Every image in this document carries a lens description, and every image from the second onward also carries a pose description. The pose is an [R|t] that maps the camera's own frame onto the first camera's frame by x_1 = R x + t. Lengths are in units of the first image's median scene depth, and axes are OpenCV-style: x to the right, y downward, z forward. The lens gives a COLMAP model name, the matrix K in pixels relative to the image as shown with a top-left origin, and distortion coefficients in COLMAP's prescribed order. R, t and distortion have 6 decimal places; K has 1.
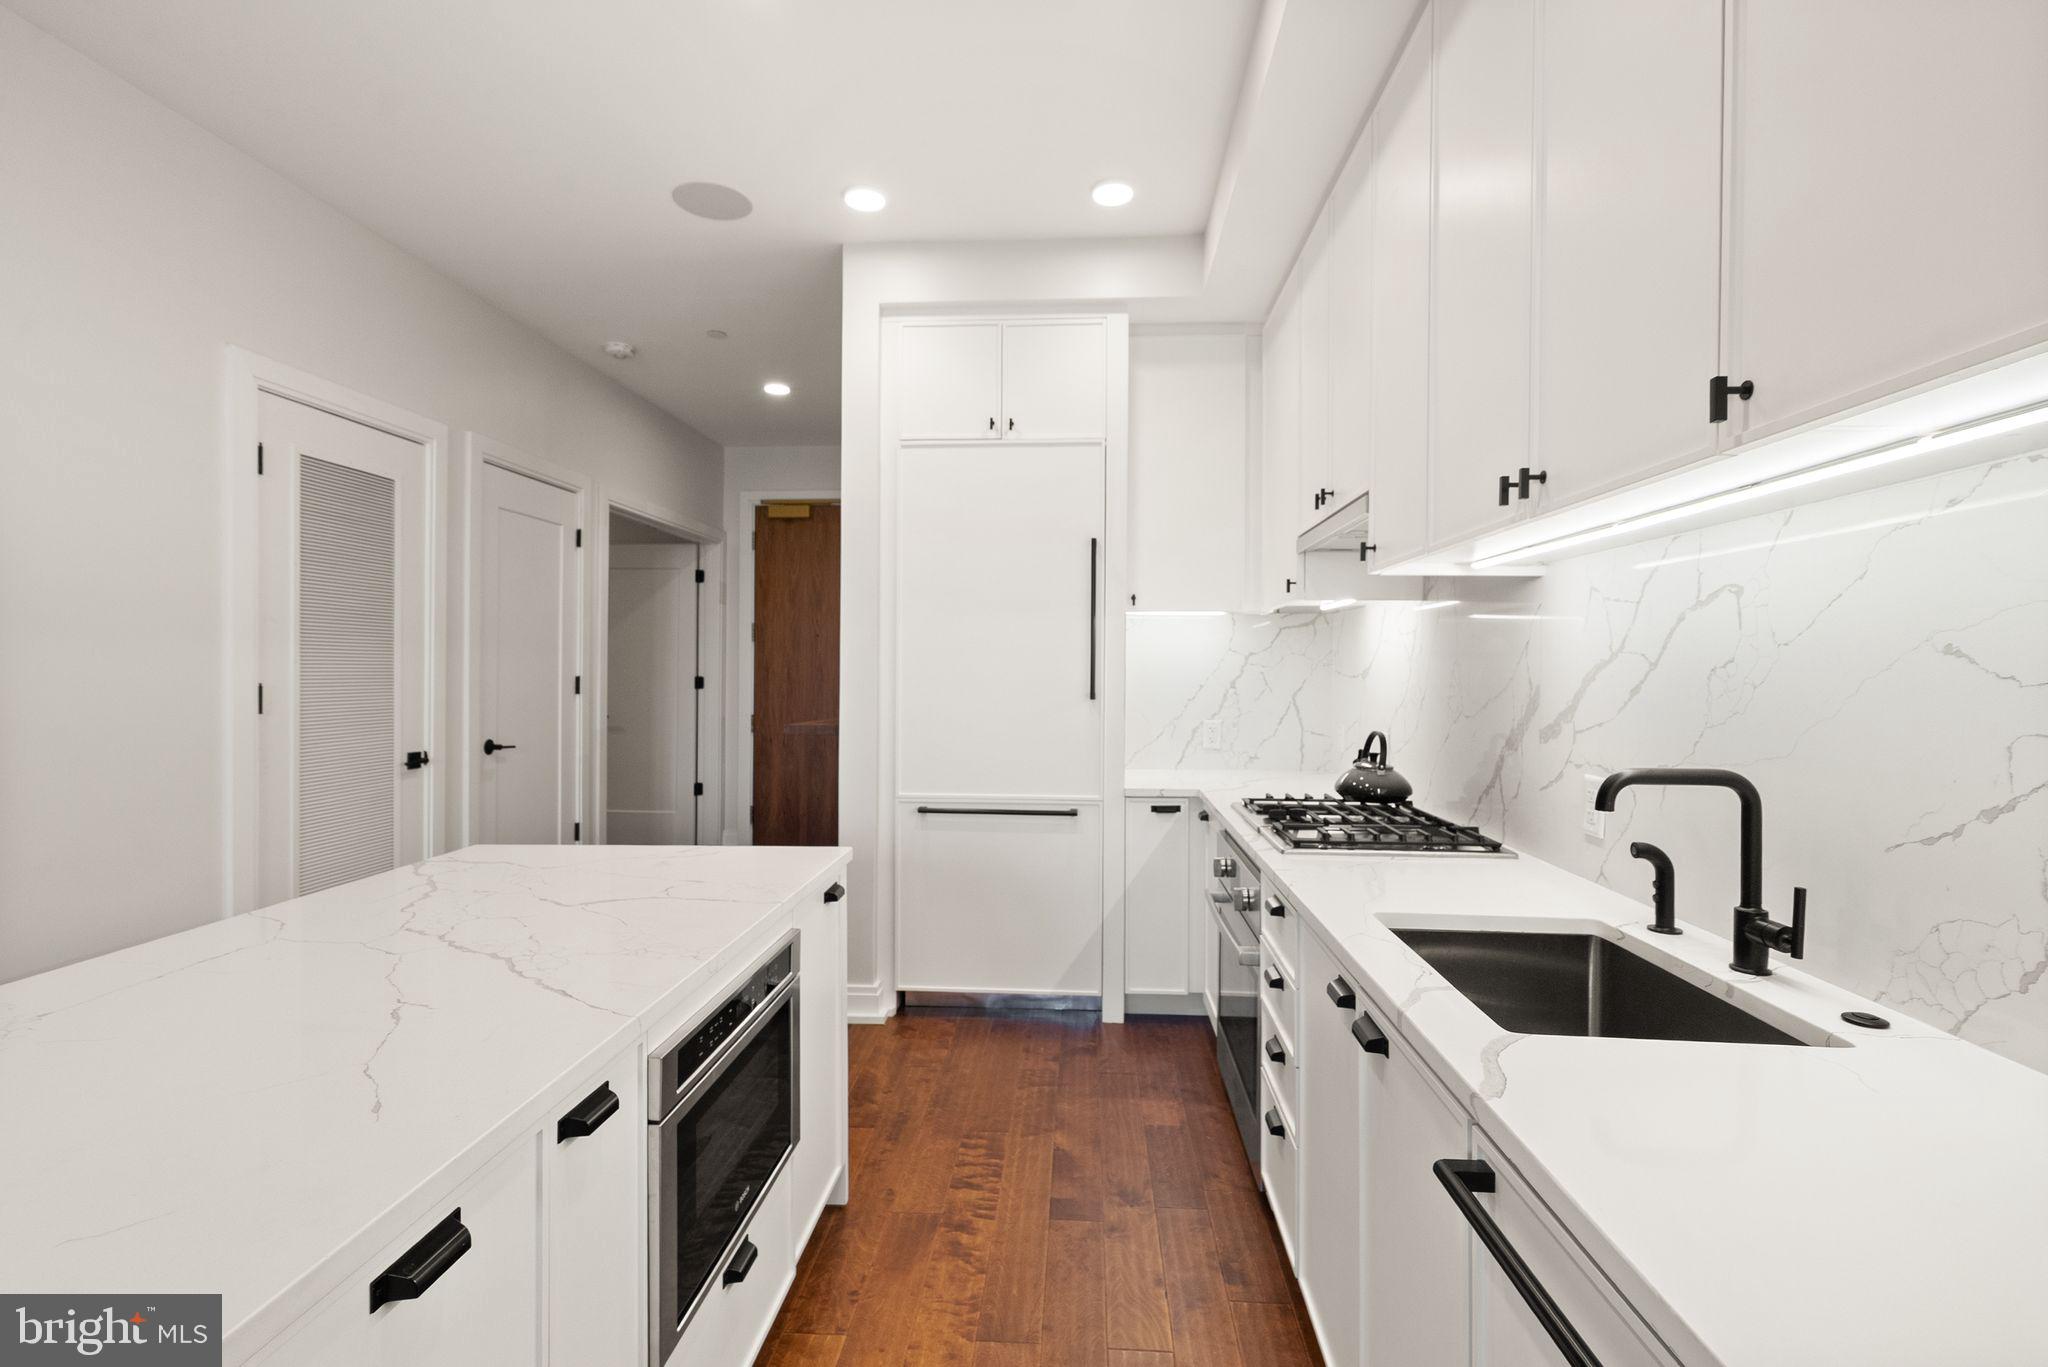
lens RADIAL K [[952.2, 0, 1021.9], [0, 952.2, 668.9], [0, 0, 1]] dist [-0.001248, -0.000385]
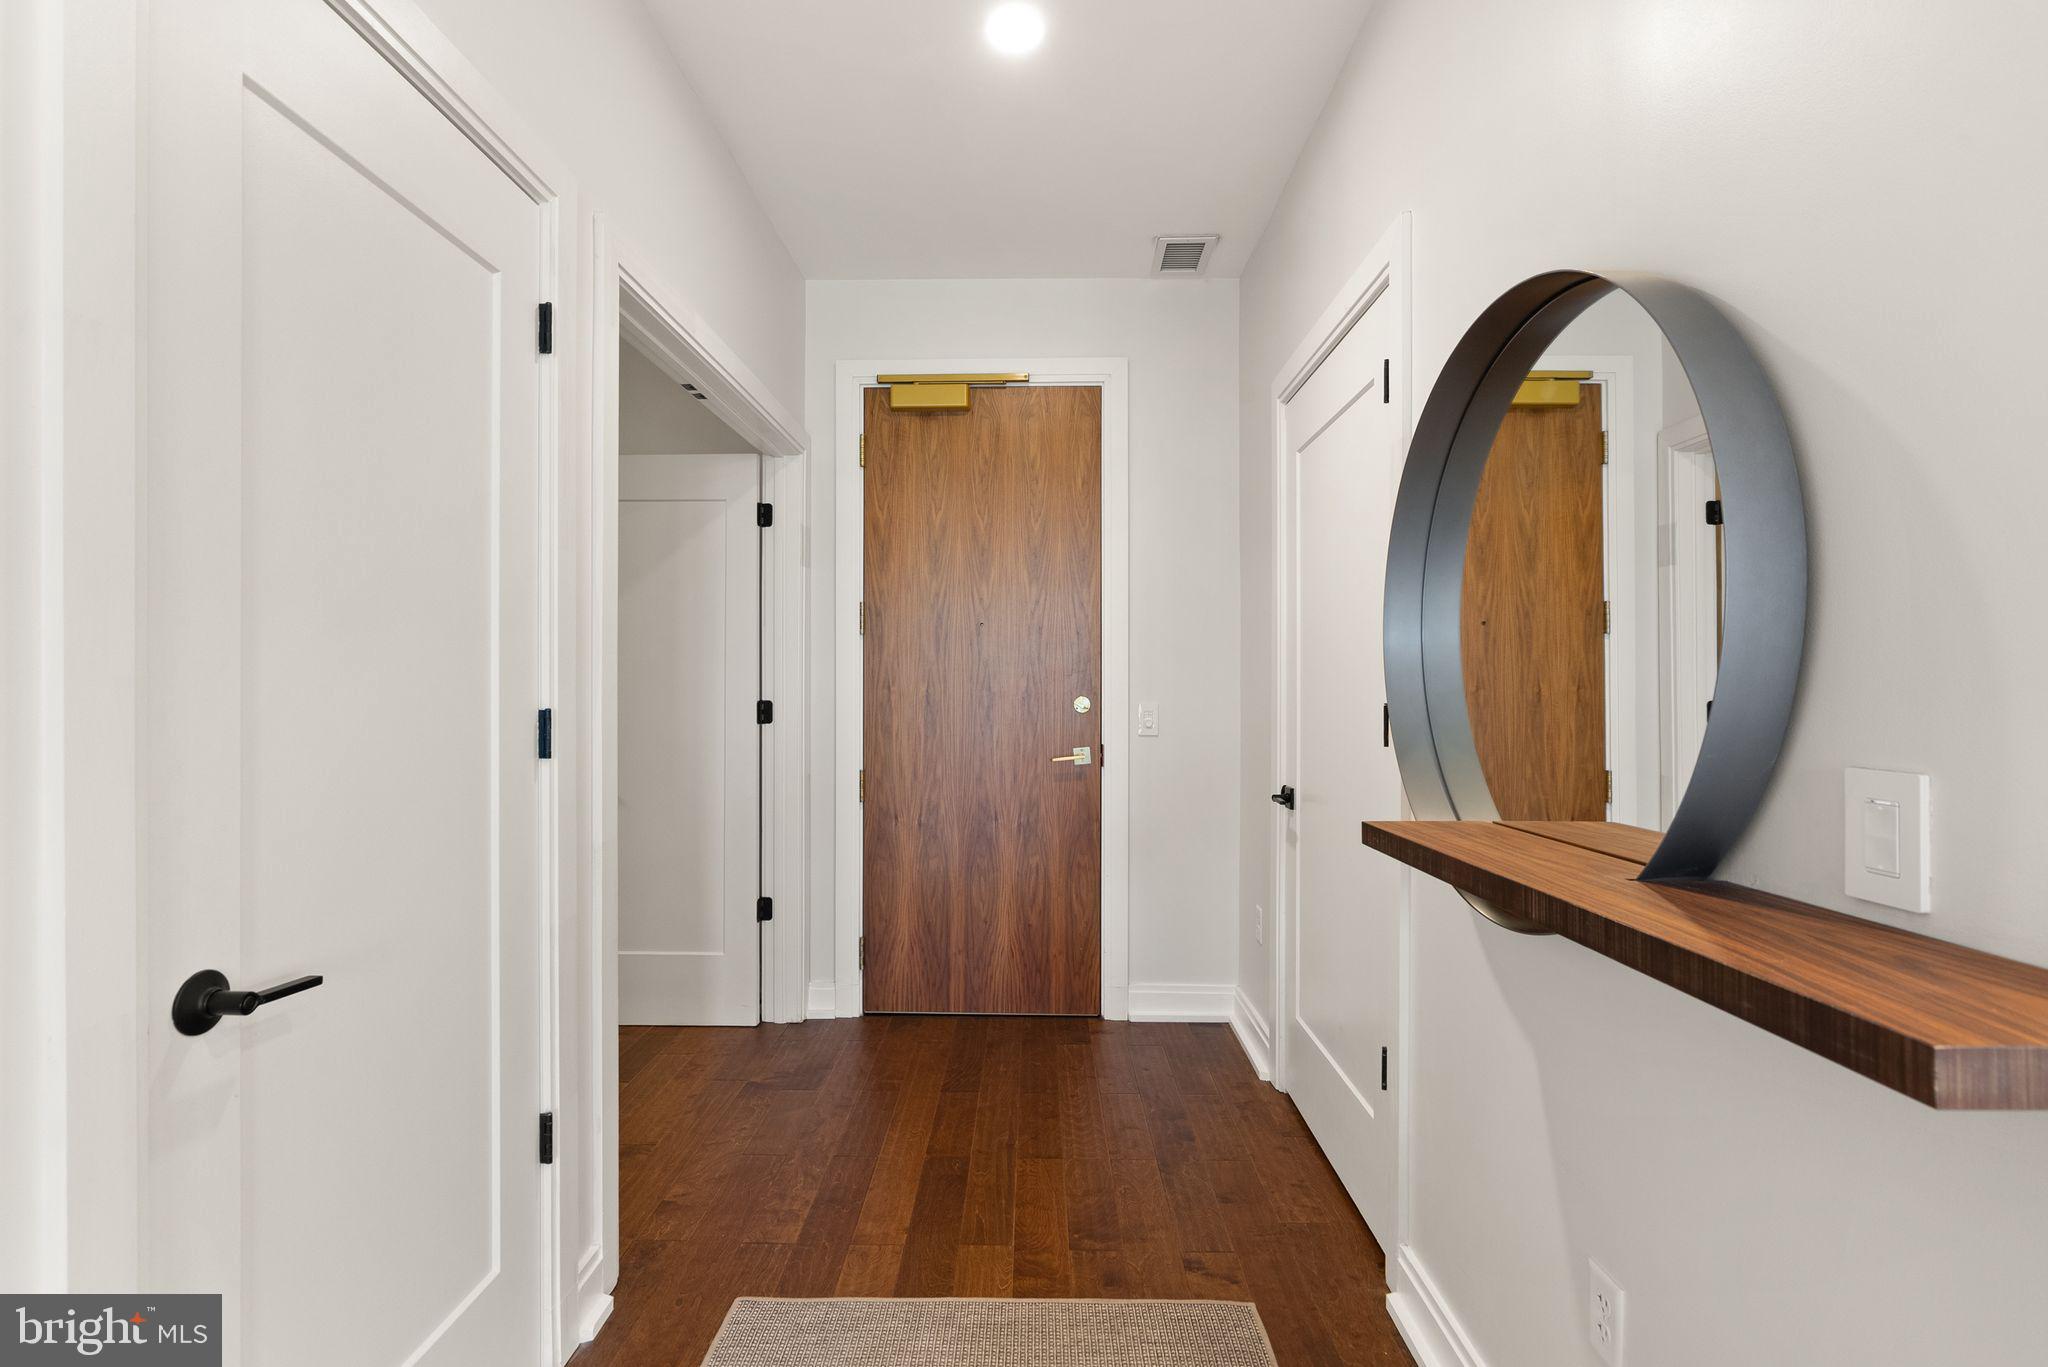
lens RADIAL K [[943.9, 0, 1024.0], [0, 943.9, 683.5], [0, 0, 1]] dist [-0.018910, 0.012764]
pose [[0.998652, -0.009094, 0.051110, -0.218842], [0.009128, 0.999958, -0.000429, -0.000382], [-0.051104, 0.000895, 0.998693, 0.457856]]
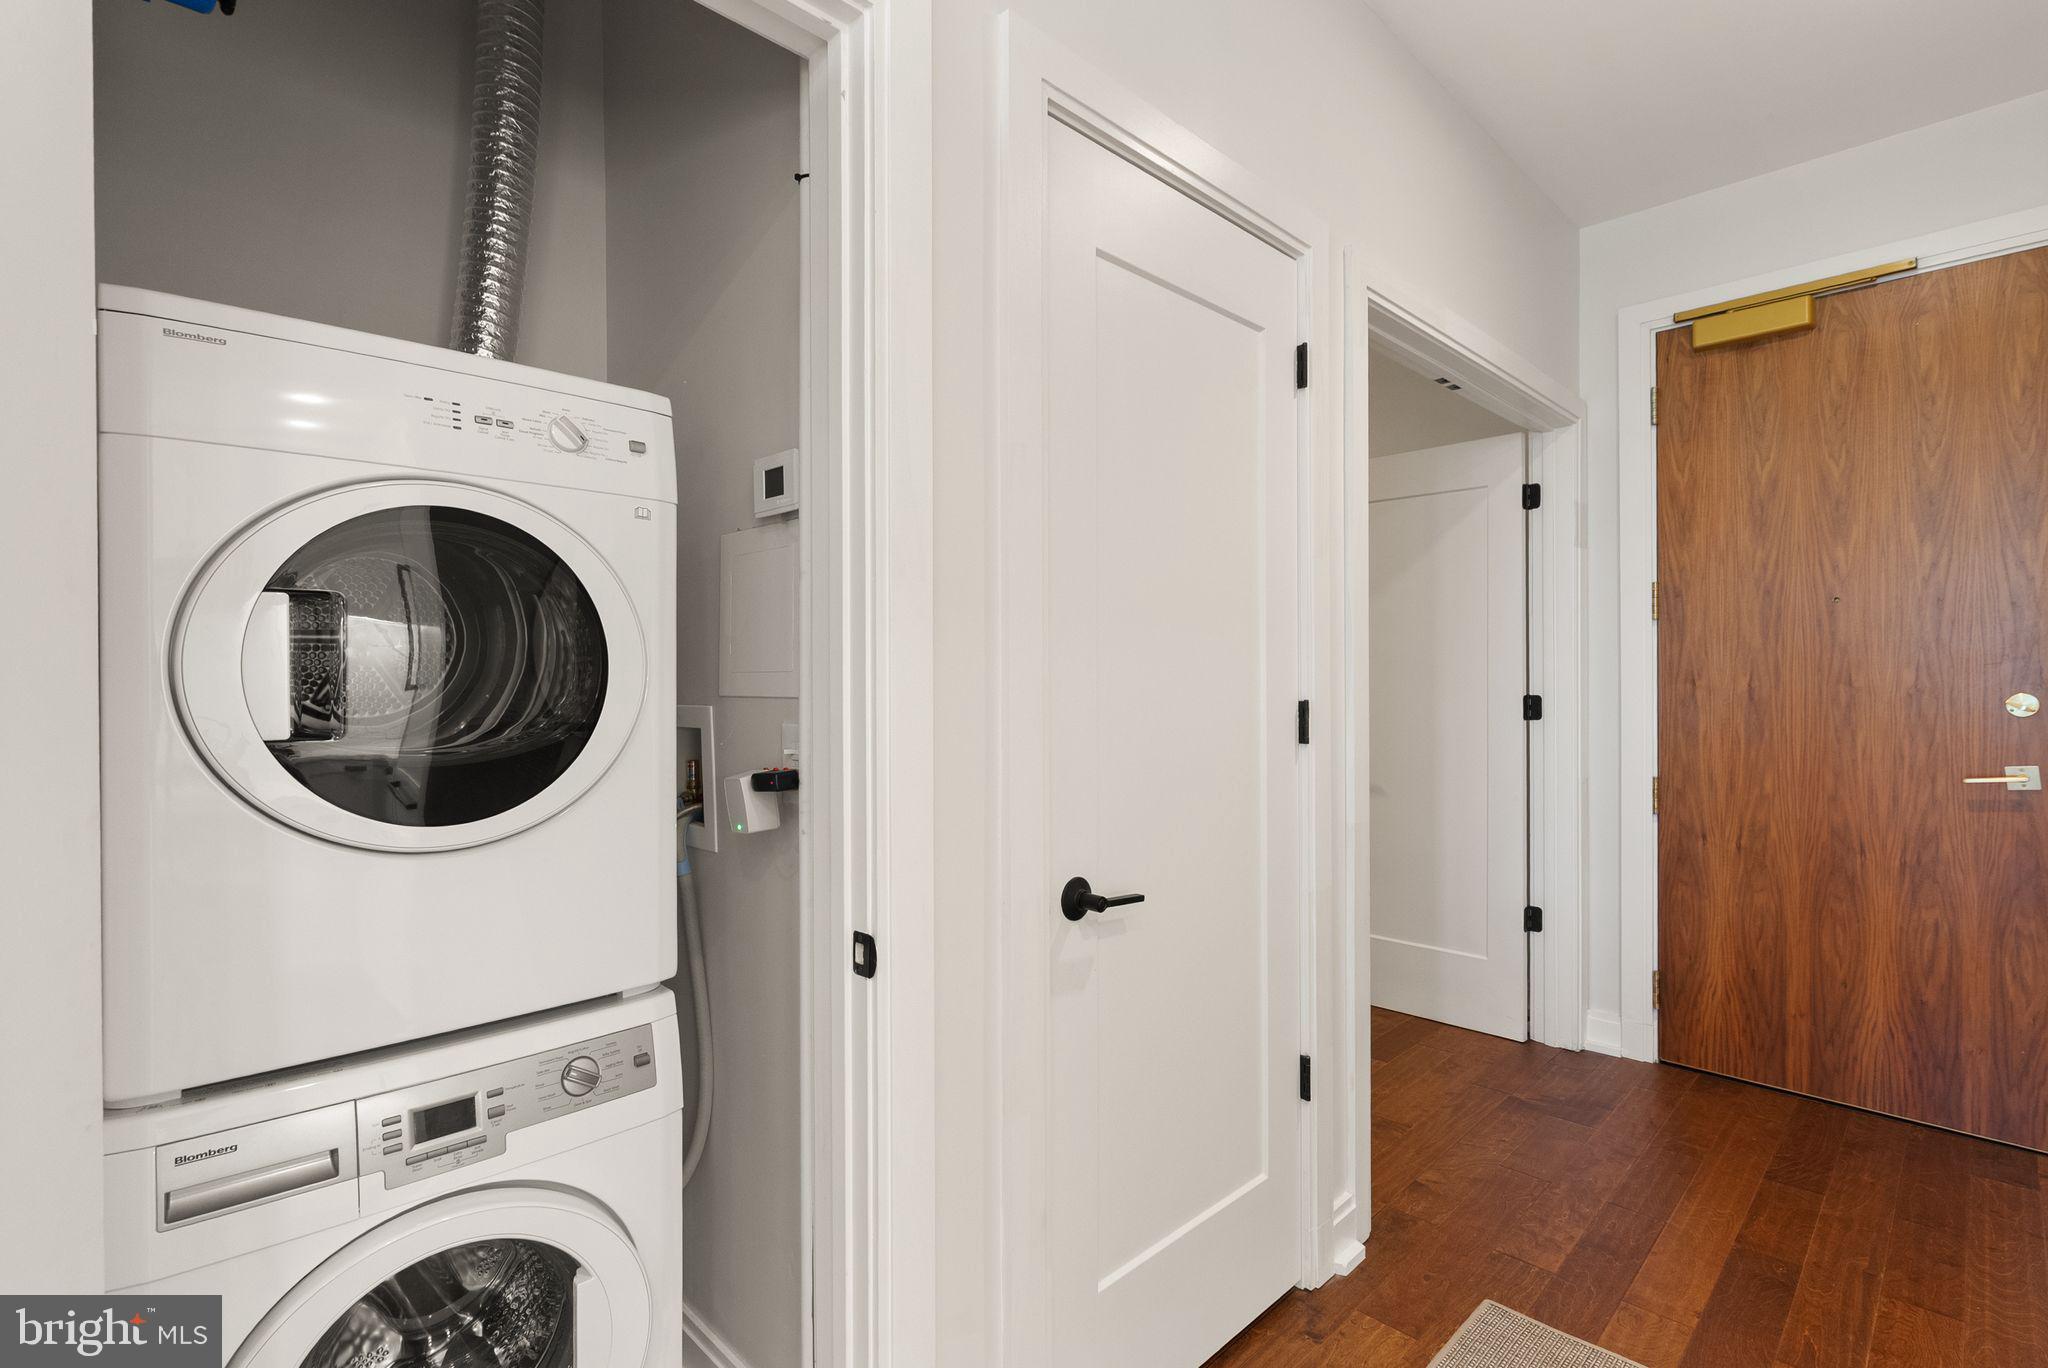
lens RADIAL K [[961.3, 0, 1020.2], [0, 961.3, 677.7], [0, 0, 1]] dist [-0.000564, 0.000136]
pose [[0.749127, -0.013007, -0.662298, -0.204395], [0.010112, 0.999915, -0.008201, -0.000121], [0.662349, -0.000554, 0.749195, 0.438502]]
